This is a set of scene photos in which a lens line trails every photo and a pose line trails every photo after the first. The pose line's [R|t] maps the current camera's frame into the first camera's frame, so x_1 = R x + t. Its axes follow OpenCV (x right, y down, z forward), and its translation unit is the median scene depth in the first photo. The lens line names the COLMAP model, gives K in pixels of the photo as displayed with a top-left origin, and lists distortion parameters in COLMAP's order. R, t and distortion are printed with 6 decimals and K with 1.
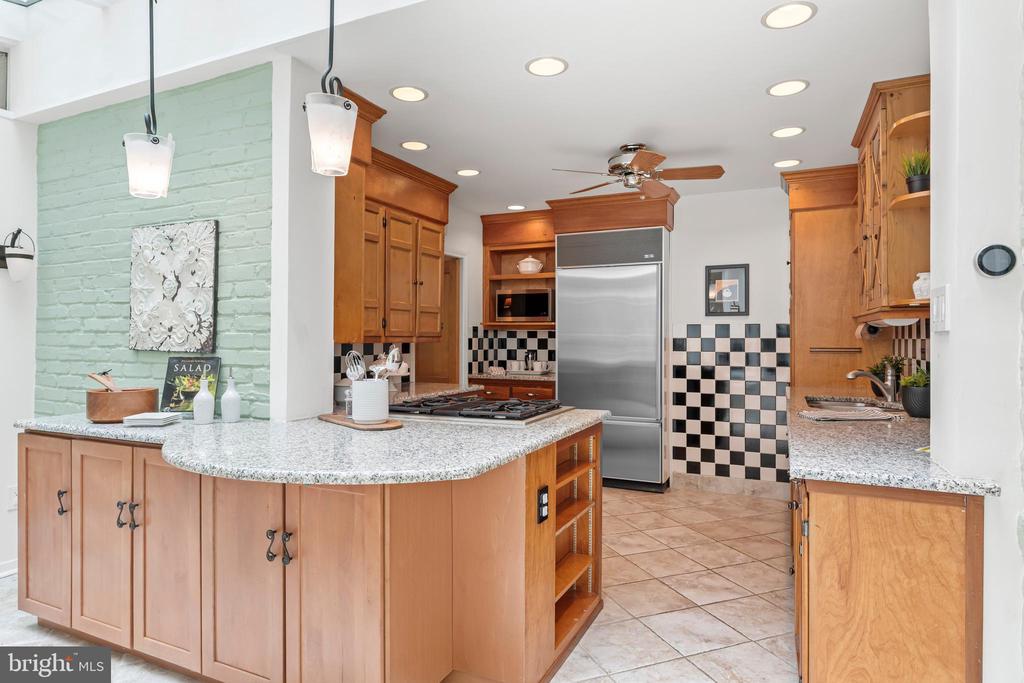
lens RADIAL K [[597.4, 0, 511.3], [0, 597.4, 339.2], [0, 0, 1]] dist [-0.000456, -0.000482]
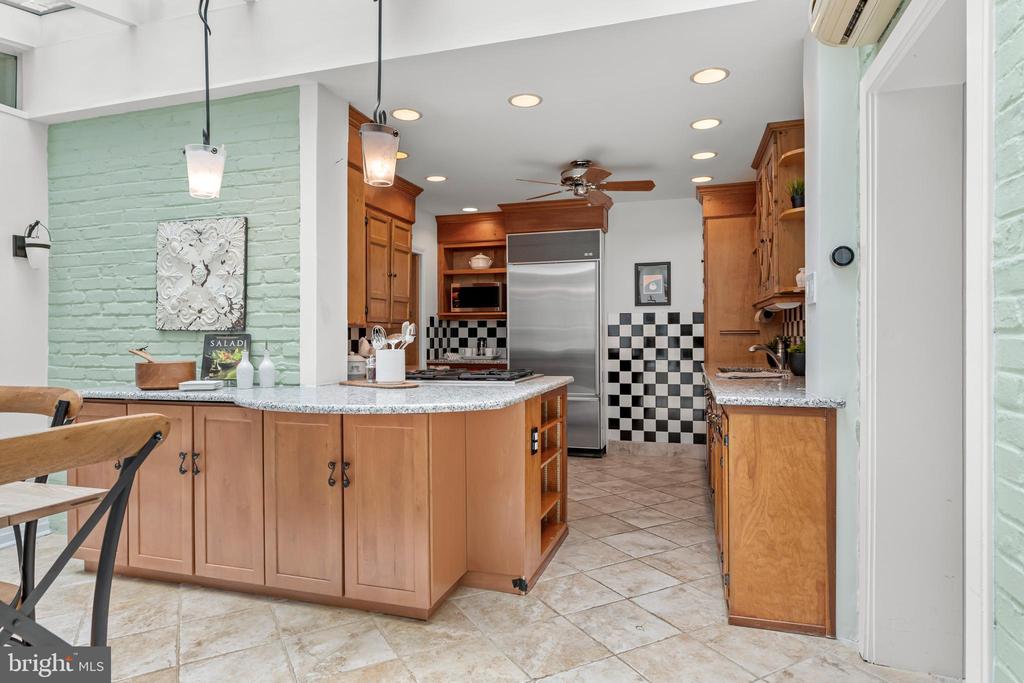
lens RADIAL K [[595.0, 0, 512.0], [0, 595.0, 341.5], [0, 0, 1]] dist [-0.000509, -0.001524]
pose [[0.990278, -0.007799, 0.138884, -0.122361], [0.007096, 0.999959, 0.005557, 0.035963], [-0.138922, -0.004517, 0.990293, -0.197430]]
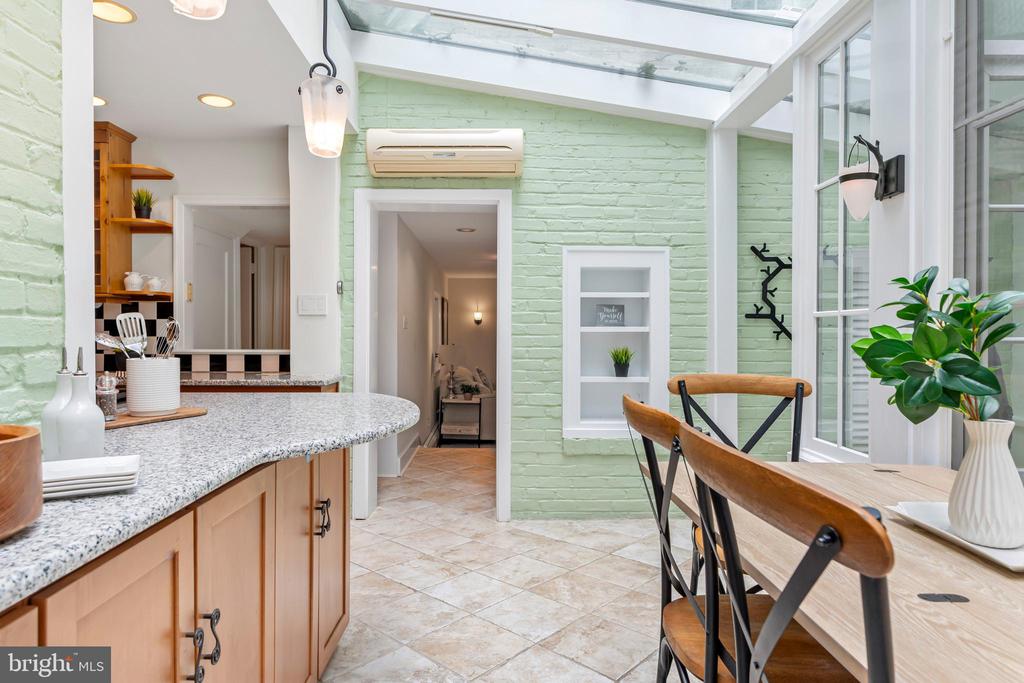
lens RADIAL K [[597.4, 0, 511.3], [0, 597.4, 339.2], [0, 0, 1]] dist [-0.000456, -0.000482]
pose [[-0.447367, -0.011215, 0.894280, -0.873877], [-0.002440, 0.999933, 0.011320, 0.026169], [-0.894347, 0.002882, -0.447364, 0.727747]]
